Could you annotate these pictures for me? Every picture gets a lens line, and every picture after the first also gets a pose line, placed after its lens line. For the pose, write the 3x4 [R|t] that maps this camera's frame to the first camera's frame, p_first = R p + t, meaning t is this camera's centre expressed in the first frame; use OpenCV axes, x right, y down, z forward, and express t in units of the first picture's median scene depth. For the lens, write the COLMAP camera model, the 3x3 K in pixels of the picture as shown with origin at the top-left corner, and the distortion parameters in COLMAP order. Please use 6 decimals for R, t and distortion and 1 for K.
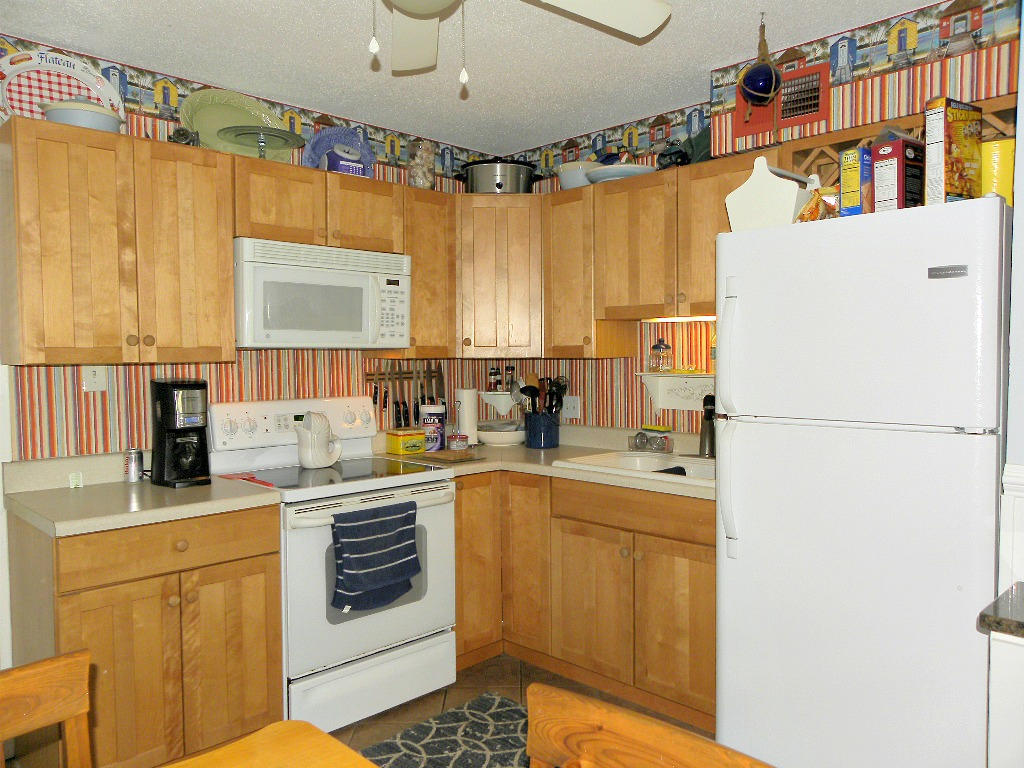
lens RADIAL K [[763.6, 0, 512.0], [0, 763.6, 384.0], [0, 0, 1]] dist [-0.002089, -0.000441]
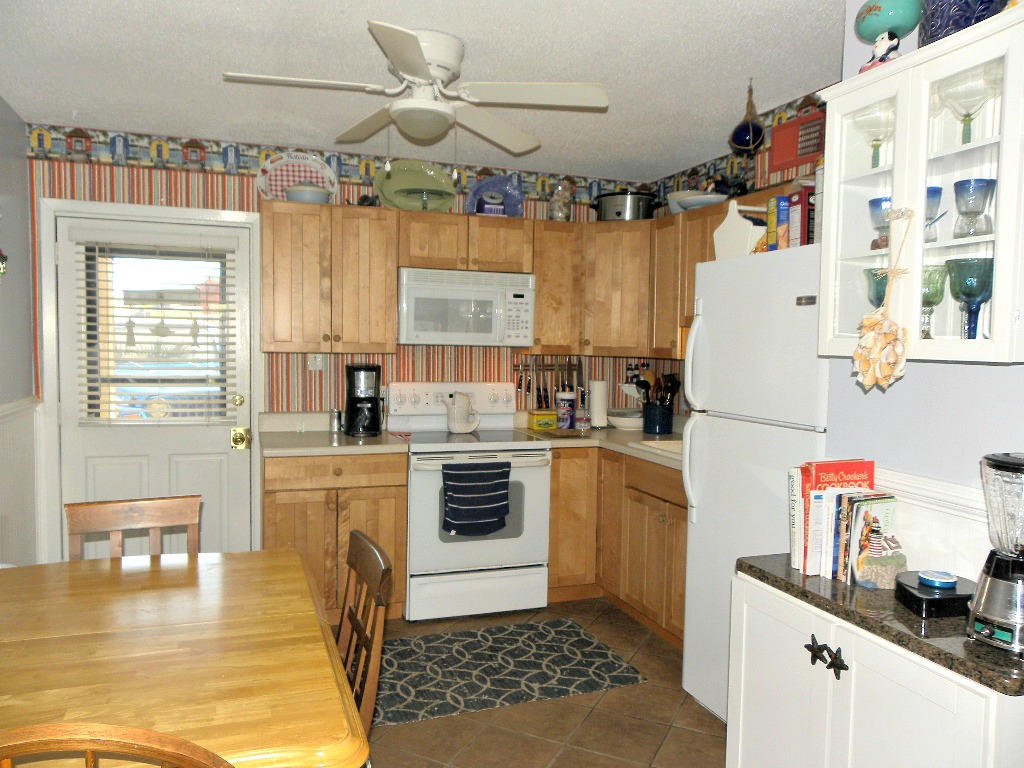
lens RADIAL K [[763.6, 0, 512.0], [0, 763.6, 384.0], [0, 0, 1]] dist [-0.002089, -0.000441]
pose [[0.908568, 0.046490, -0.415143, 0.402834], [-0.040995, 0.998914, 0.022145, -0.011774], [0.415721, -0.003102, 0.909487, -0.202523]]
